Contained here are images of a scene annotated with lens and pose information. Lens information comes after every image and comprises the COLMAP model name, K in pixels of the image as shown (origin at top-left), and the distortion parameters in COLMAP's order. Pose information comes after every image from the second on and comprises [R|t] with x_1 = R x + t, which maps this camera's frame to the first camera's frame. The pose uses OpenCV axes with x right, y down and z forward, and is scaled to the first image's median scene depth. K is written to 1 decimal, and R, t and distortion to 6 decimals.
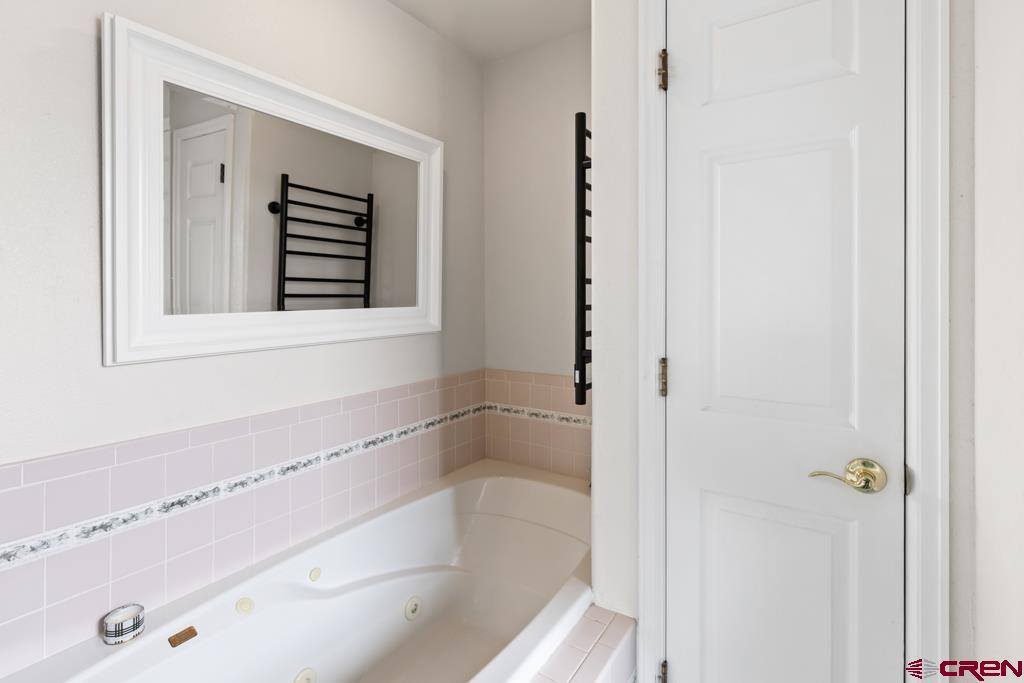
lens RADIAL K [[468.3, 0, 522.9], [0, 468.3, 299.3], [0, 0, 1]] dist [0.003725, 0.000432]
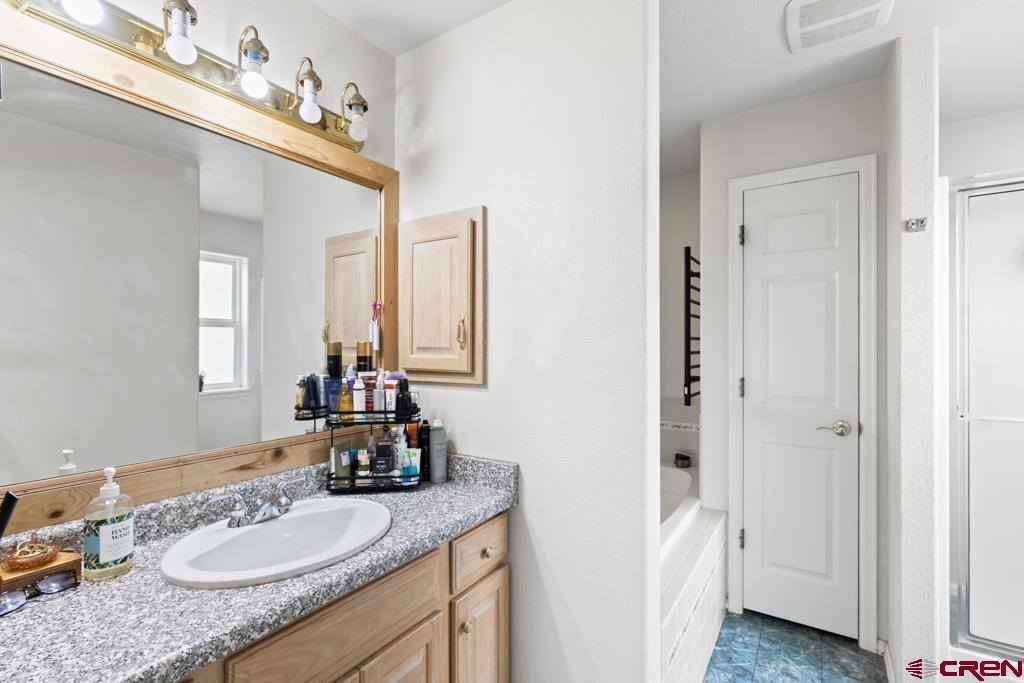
lens RADIAL K [[468.3, 0, 511.2], [0, 468.3, 342.8], [0, 0, 1]] dist [0.003725, 0.000432]
pose [[0.999804, 0.001204, 0.019779, -0.731108], [-0.001130, 0.999992, -0.003759, -0.017378], [-0.019783, 0.003736, 0.999797, -0.991679]]
